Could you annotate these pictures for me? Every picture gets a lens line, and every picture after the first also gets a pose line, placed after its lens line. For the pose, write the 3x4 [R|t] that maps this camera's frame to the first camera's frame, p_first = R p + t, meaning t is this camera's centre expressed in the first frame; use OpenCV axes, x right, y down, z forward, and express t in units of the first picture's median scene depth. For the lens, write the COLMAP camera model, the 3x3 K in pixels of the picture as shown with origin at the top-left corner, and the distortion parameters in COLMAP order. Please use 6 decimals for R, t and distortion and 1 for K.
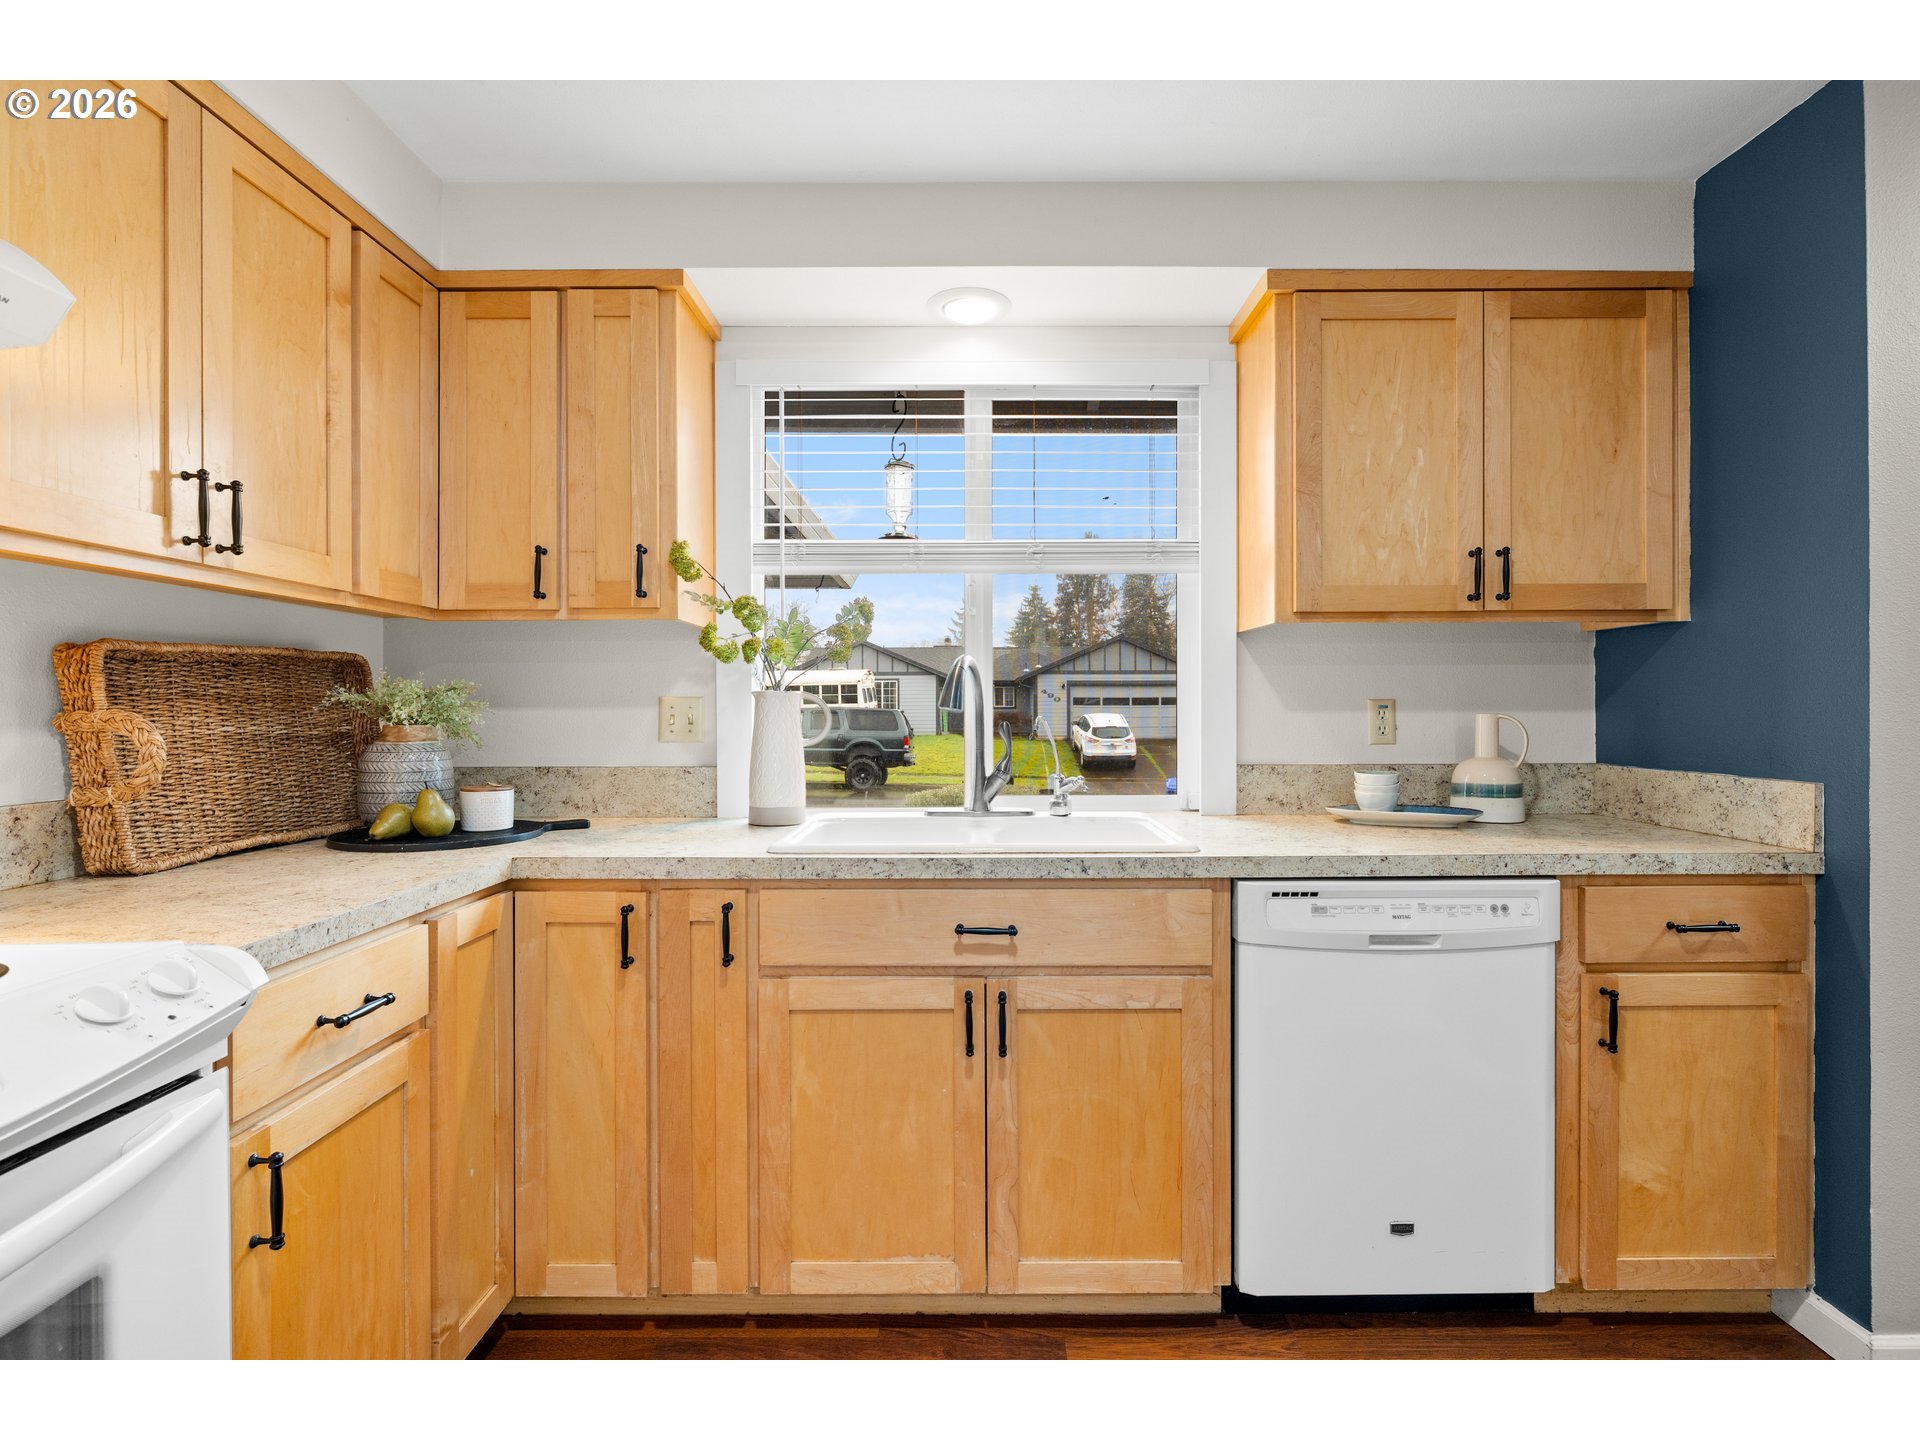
lens RADIAL K [[926.1, 0, 973.4], [0, 926.1, 708.4], [0, 0, 1]] dist [-0.003684, -0.000254]
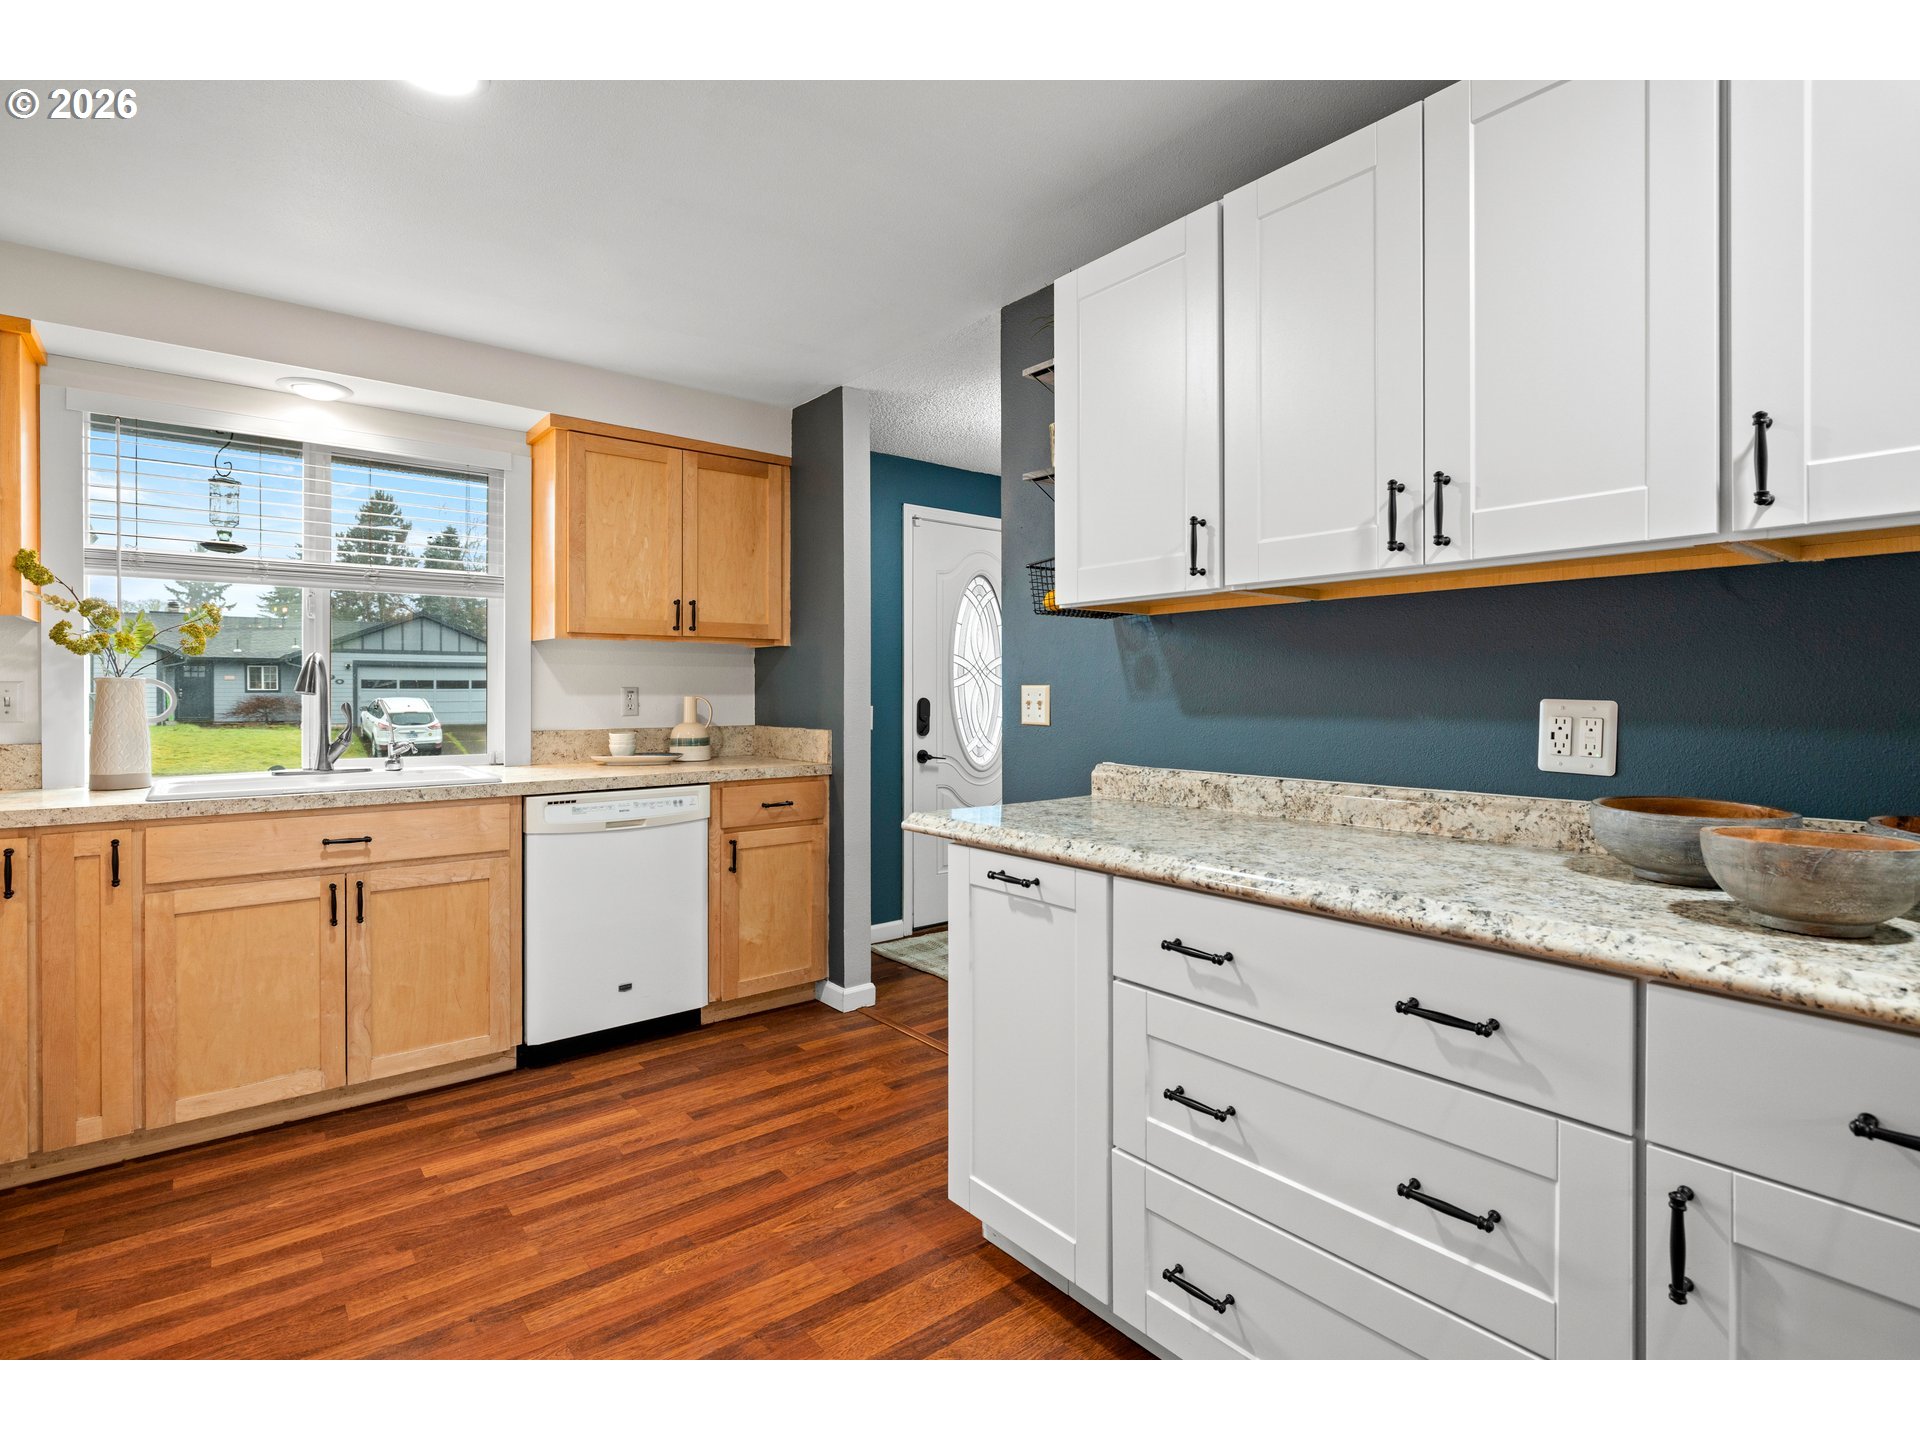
lens RADIAL K [[926.4, 0, 949.1], [0, 926.4, 694.9], [0, 0, 1]] dist [-0.001485, -0.000054]
pose [[0.779800, 0.000616, 0.626028, -0.160031], [-0.002179, 0.999996, 0.001731, -0.000590], [-0.626025, -0.002714, 0.779798, -0.756137]]
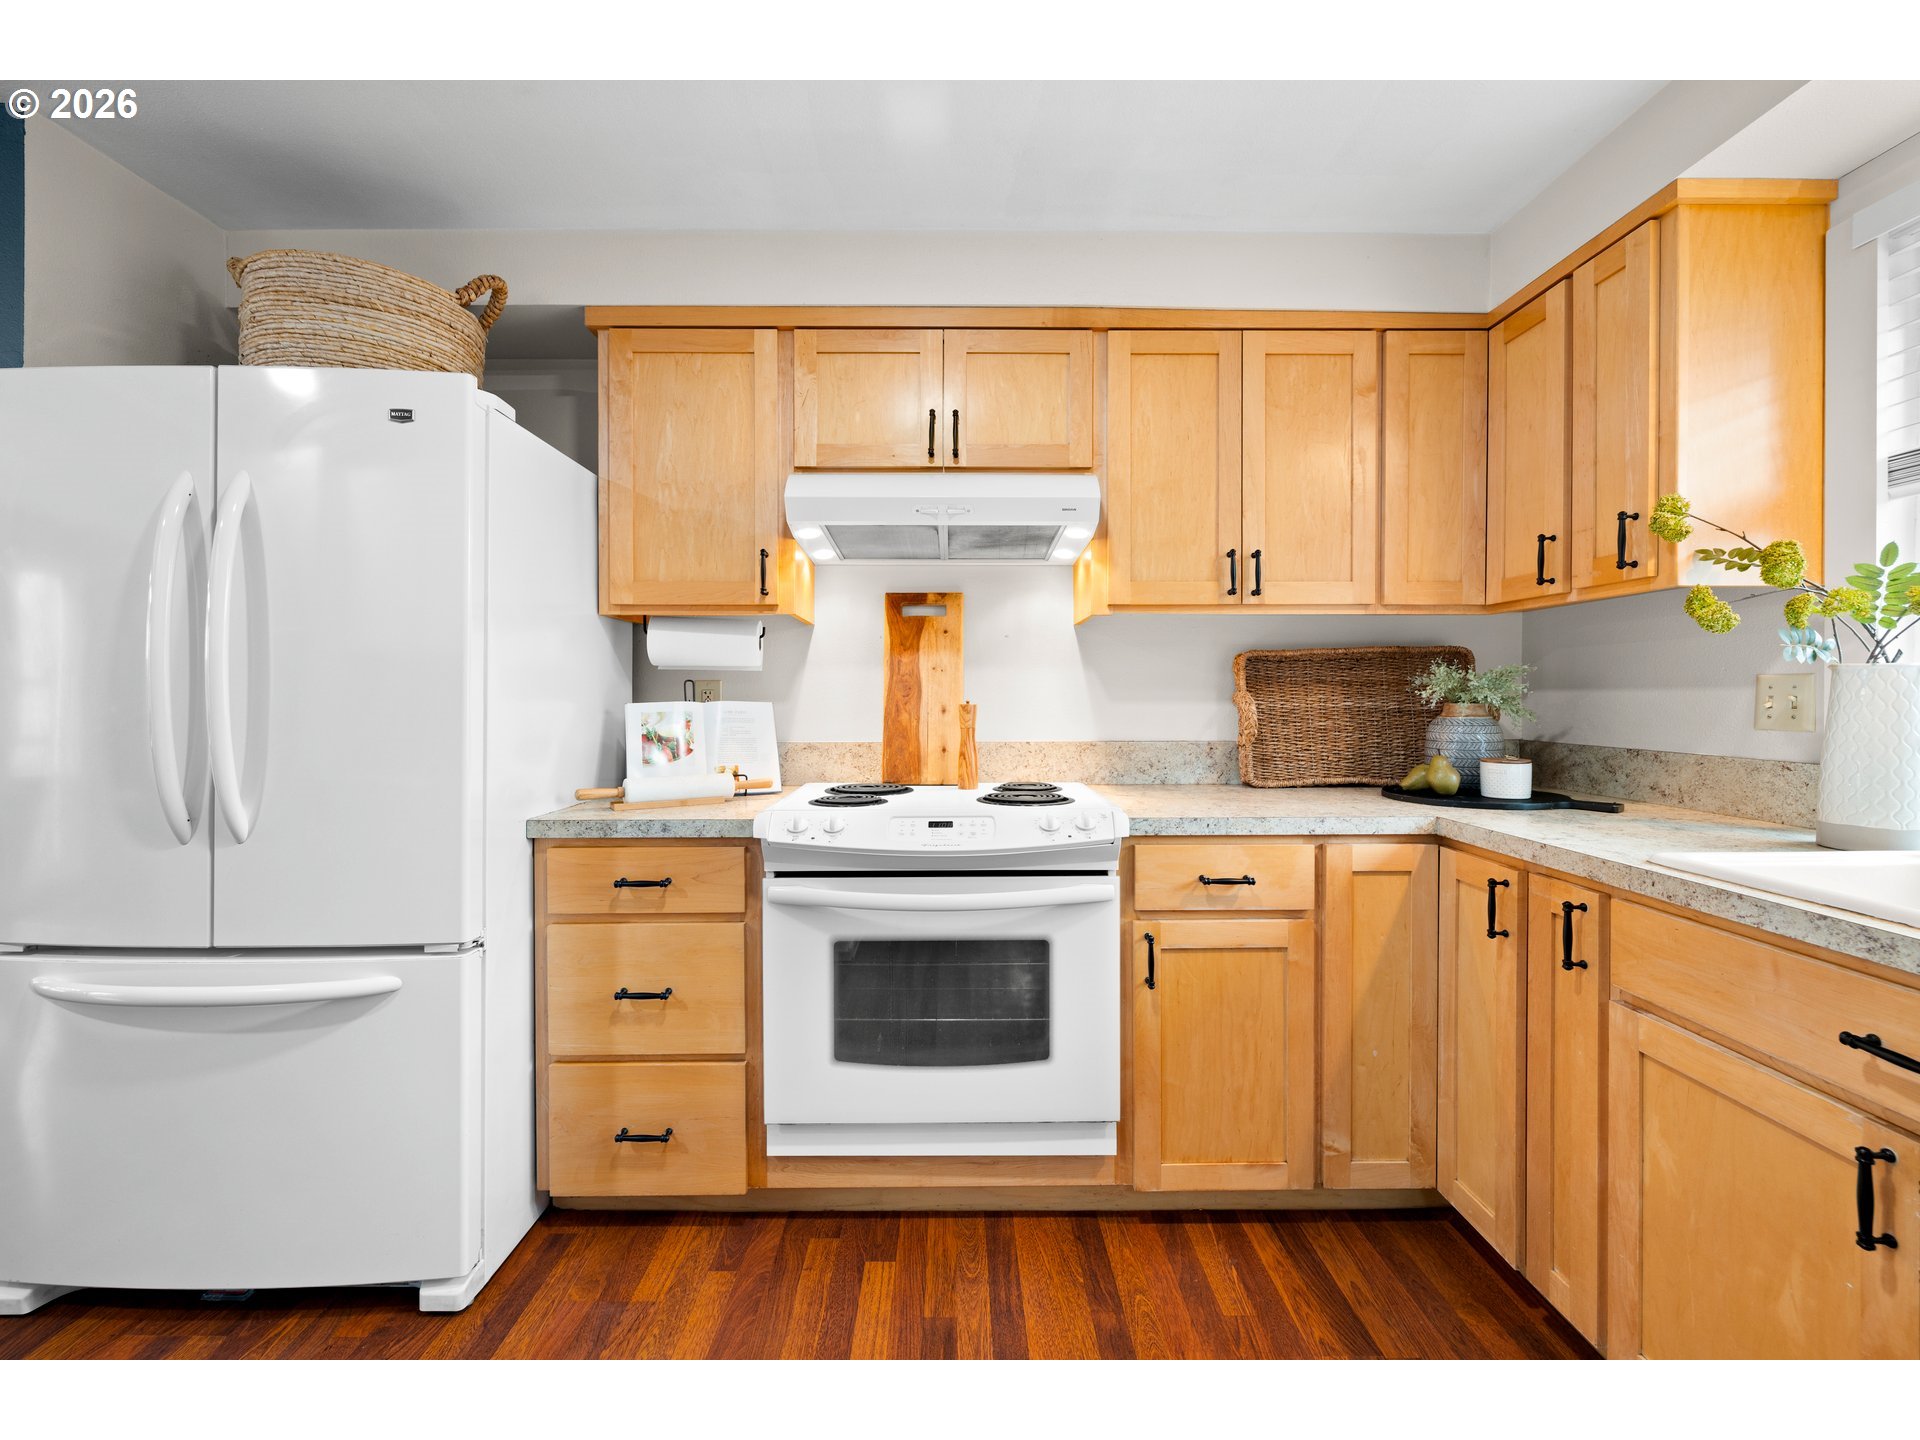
lens RADIAL K [[815.8, 0, 961.8], [0, 815.8, 701.4], [0, 0, 1]] dist [-0.001587, -0.000126]
pose [[0.009592, 0.011861, -0.999884, 0.514304], [0.002663, 0.999926, 0.011887, 0.001427], [0.999950, -0.002776, 0.009560, 0.378019]]
